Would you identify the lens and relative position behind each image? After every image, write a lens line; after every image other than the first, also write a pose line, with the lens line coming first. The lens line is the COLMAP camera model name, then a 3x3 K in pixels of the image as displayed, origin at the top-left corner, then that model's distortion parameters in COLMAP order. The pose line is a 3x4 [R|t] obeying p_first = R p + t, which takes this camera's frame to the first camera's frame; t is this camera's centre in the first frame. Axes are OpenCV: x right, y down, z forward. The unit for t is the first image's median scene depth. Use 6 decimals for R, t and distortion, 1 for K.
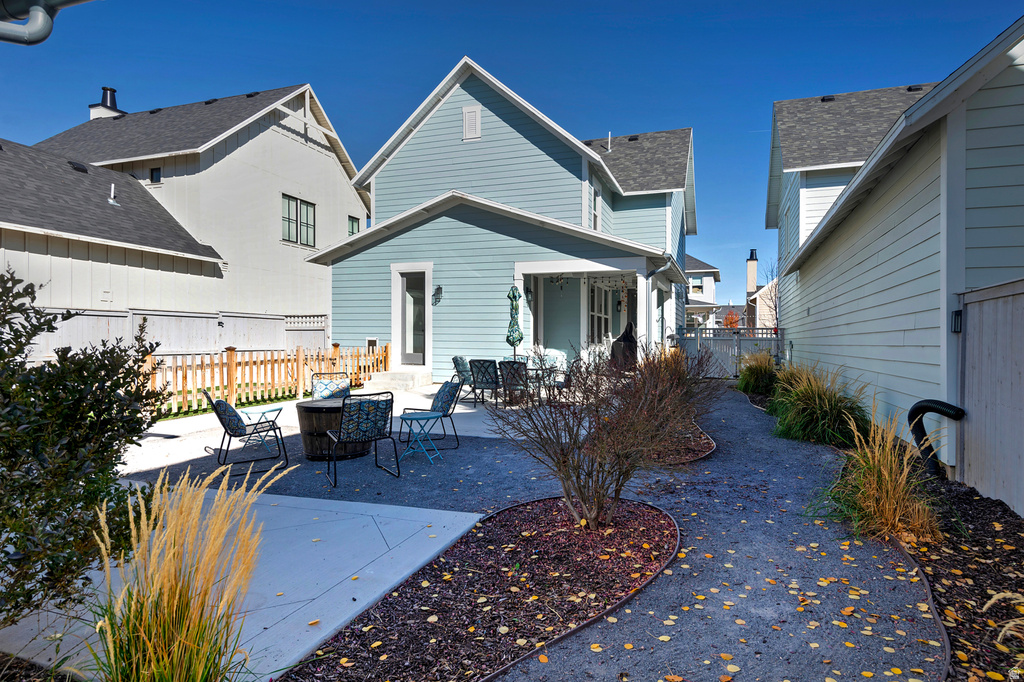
lens RADIAL K [[578.1, 0, 506.3], [0, 578.1, 341.0], [0, 0, 1]] dist [0.000058, -0.004009]
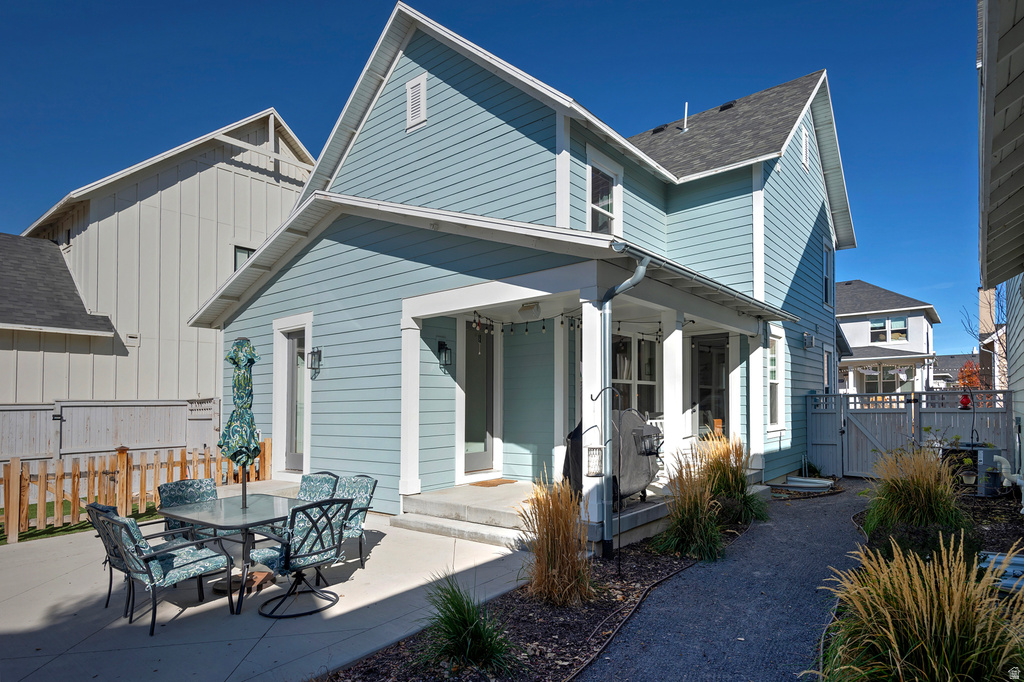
lens RADIAL K [[578.1, 0, 506.8], [0, 578.1, 403.9], [0, 0, 1]] dist [0.000058, -0.004009]
pose [[0.947555, -0.029614, -0.318218, 0.232599], [0.027182, 0.999558, -0.012081, -0.017916], [0.318435, 0.002797, 0.947940, 0.386993]]
